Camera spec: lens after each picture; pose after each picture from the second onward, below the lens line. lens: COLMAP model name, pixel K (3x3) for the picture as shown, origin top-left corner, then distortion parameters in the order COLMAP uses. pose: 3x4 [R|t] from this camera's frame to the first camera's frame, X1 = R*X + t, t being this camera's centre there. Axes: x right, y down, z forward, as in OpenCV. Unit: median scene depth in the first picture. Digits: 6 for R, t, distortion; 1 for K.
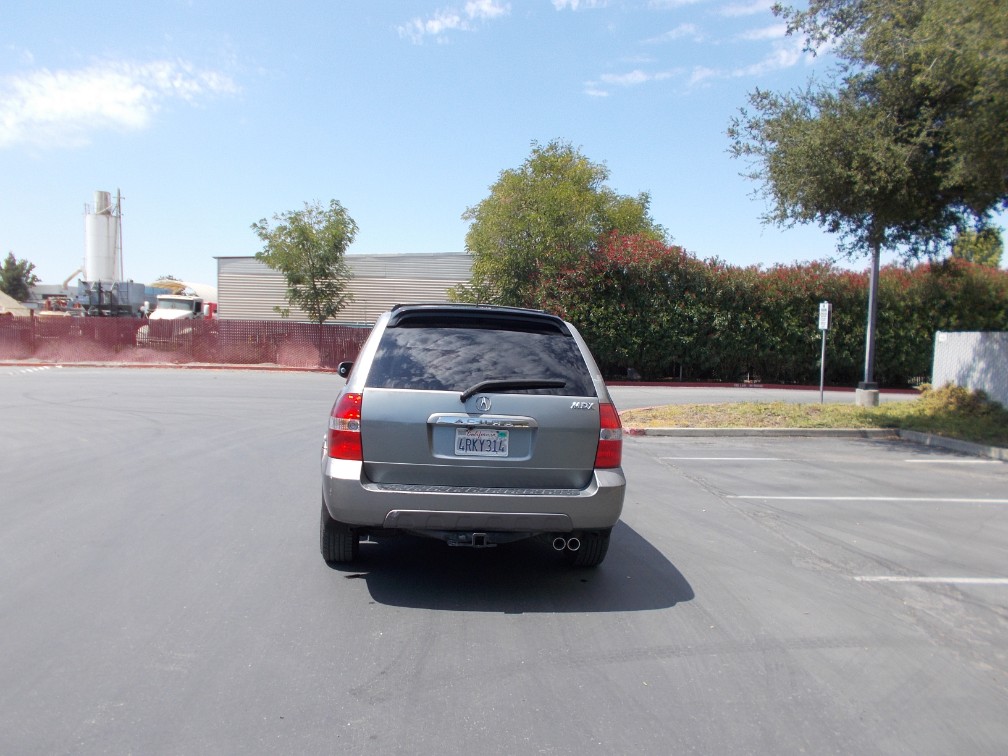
lens RADIAL K [[792.2, 0, 481.8], [0, 792.2, 365.0], [0, 0, 1]] dist [0.021815, -0.017603]
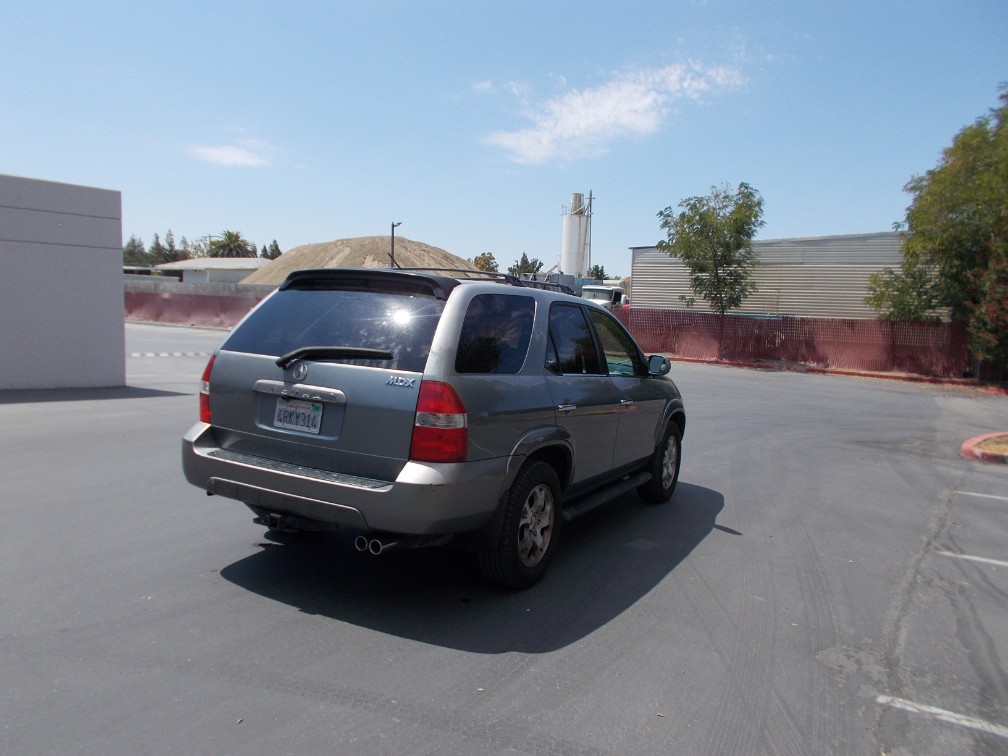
lens RADIAL K [[792.2, 0, 504.5], [0, 792.2, 375.3], [0, 0, 1]] dist [0.021815, -0.017603]
pose [[0.823850, 0.056150, -0.564020, 0.121907], [-0.045771, 0.998422, 0.032540, 0.002342], [0.564957, -0.000993, 0.825120, 0.069879]]
